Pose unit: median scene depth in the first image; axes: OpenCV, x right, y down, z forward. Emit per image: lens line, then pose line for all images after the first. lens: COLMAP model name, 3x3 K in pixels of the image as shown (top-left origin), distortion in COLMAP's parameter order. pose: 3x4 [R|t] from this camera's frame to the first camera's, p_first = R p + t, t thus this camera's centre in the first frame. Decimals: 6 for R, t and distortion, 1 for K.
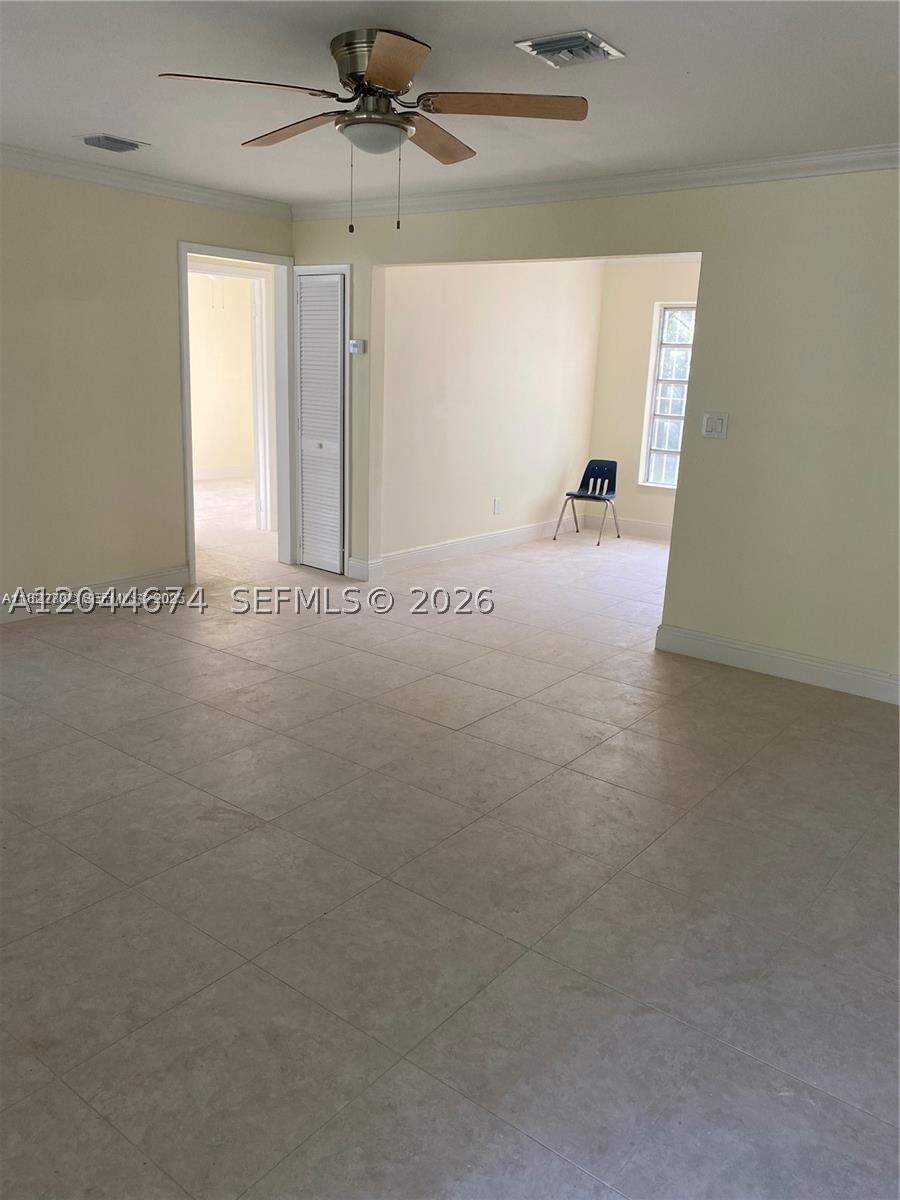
lens RADIAL K [[910.4, 0, 450.0], [0, 910.4, 600.0], [0, 0, 1]] dist [0.030547, -0.001306]
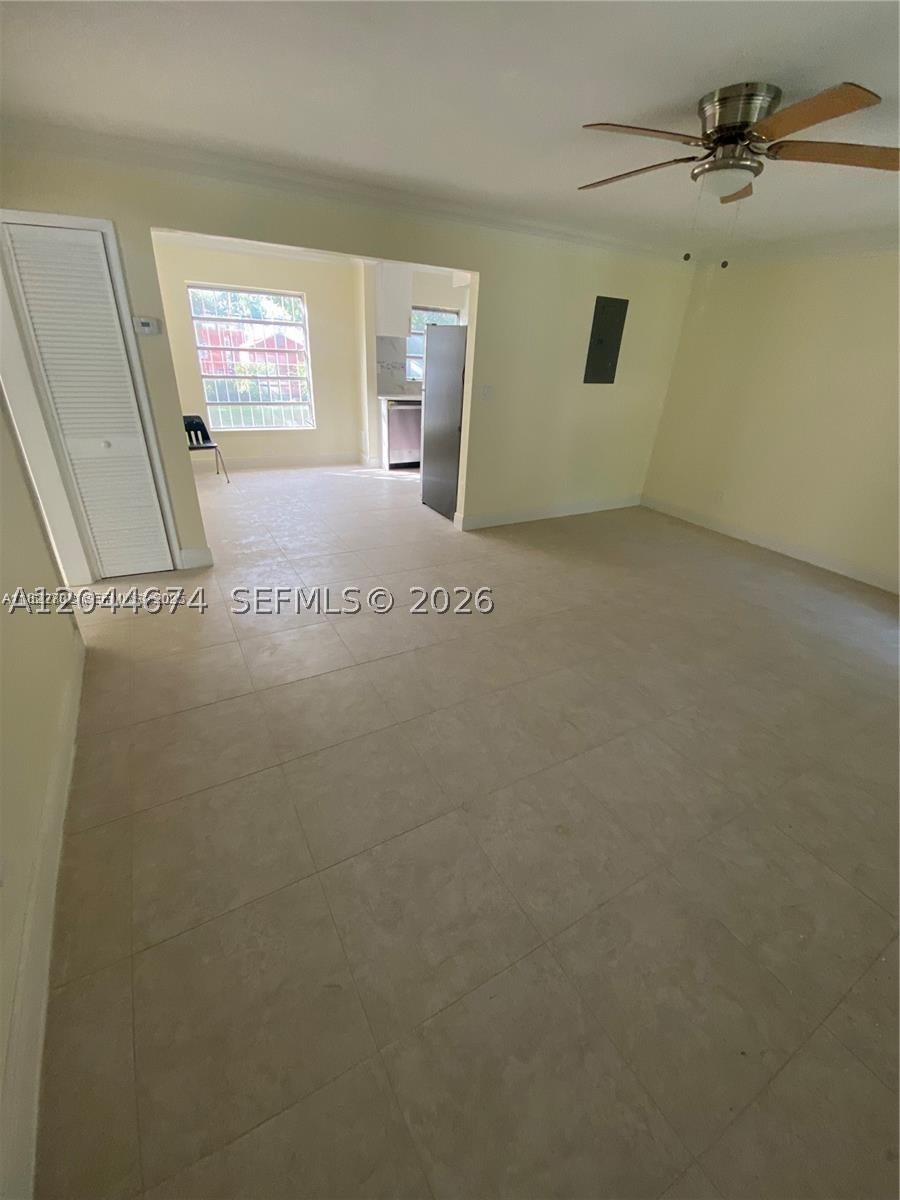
lens RADIAL K [[480.1, 0, 450.0], [0, 480.1, 600.0], [0, 0, 1]] dist [0.011411, -0.015812]
pose [[0.381576, -0.445187, 0.810067, -0.570044], [0.198274, 0.895397, 0.398686, -0.190487], [-0.902822, 0.008486, 0.429931, 0.610939]]
